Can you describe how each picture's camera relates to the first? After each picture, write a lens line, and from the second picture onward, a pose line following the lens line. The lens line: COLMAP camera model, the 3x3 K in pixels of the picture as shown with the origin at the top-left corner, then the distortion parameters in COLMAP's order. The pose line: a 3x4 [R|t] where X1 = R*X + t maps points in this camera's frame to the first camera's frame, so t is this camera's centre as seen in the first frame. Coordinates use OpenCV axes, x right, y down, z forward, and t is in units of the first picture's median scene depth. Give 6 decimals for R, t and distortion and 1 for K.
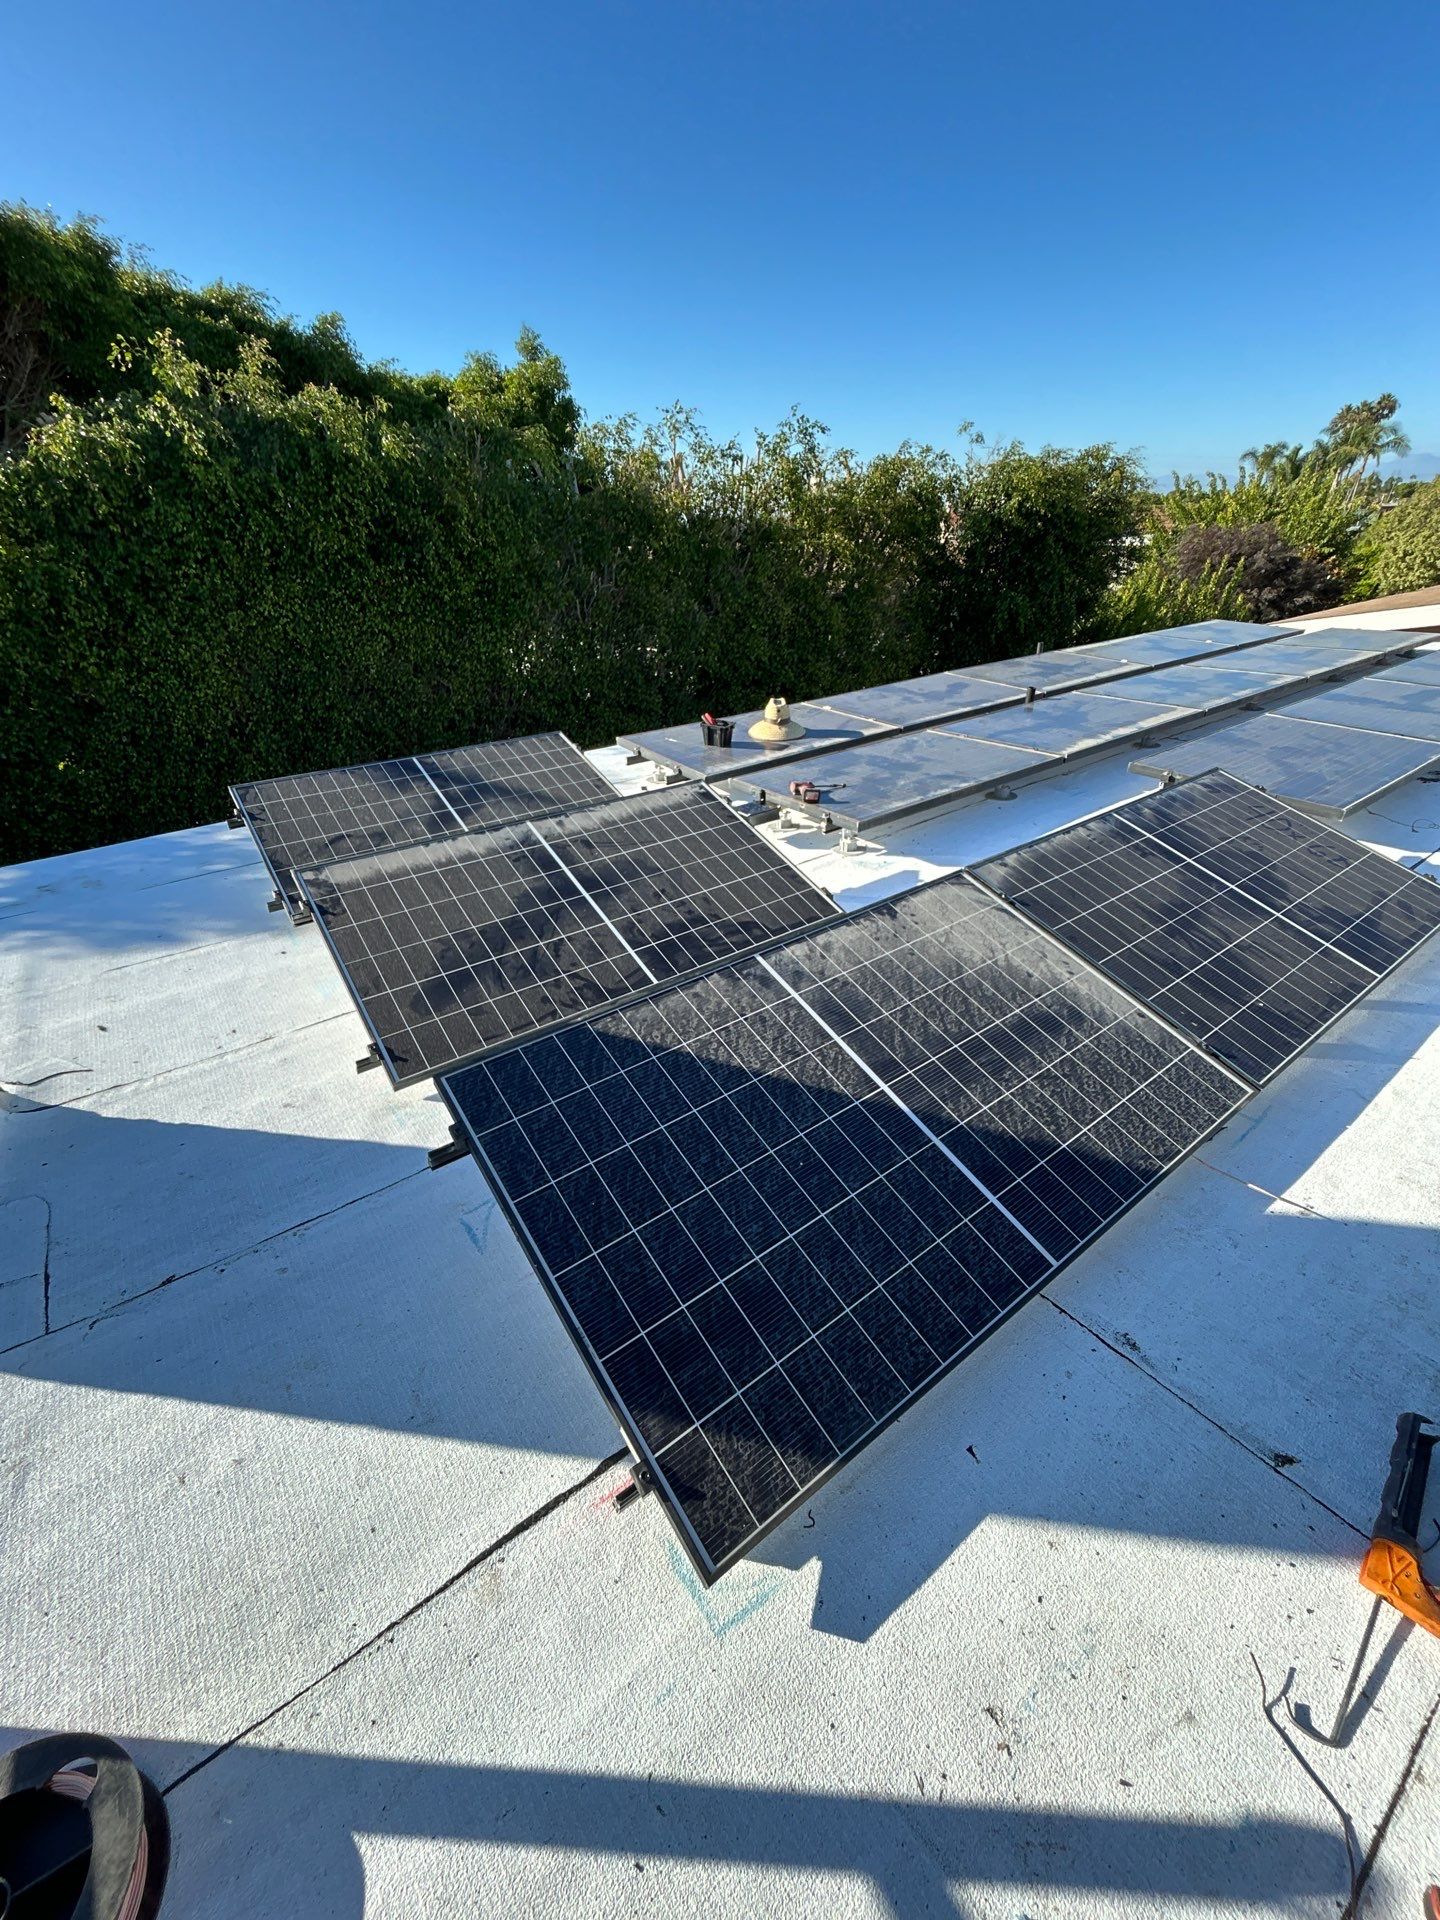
lens RADIAL K [[774.4, 0, 720.0], [0, 774.4, 960.0], [0, 0, 1]] dist [-0.001915, -0.000202]
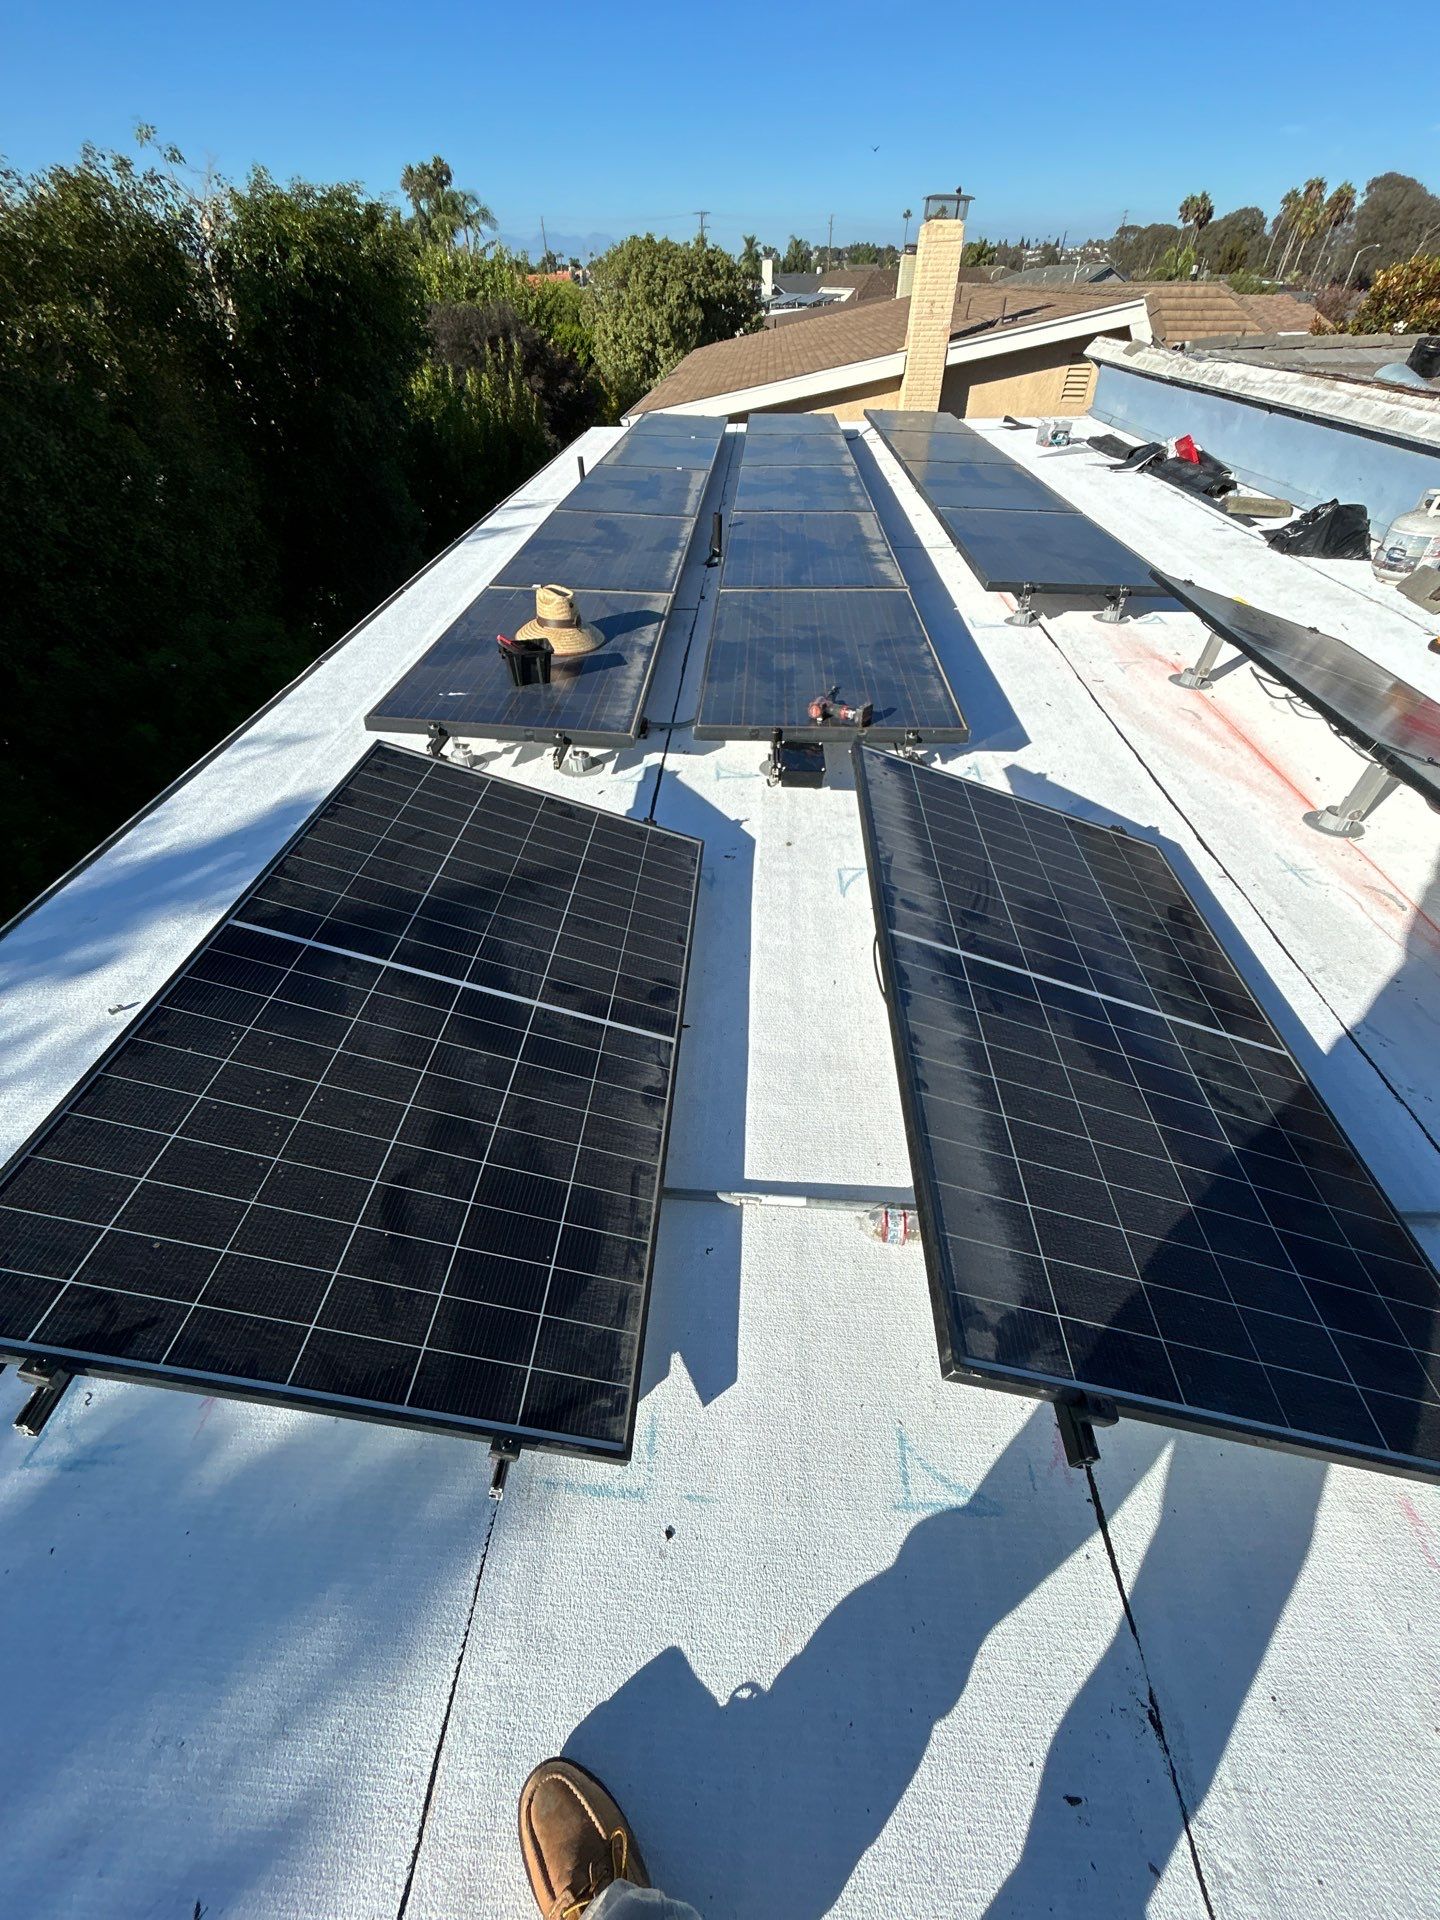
lens RADIAL K [[722.5, 0, 711.0], [0, 722.5, 953.5], [0, 0, 1]] dist [0.000986, 0.000088]
pose [[0.658085, -0.488229, 0.573198, -0.115976], [0.348285, 0.872322, 0.343149, -0.073080], [-0.667549, -0.026185, 0.744105, 0.135315]]
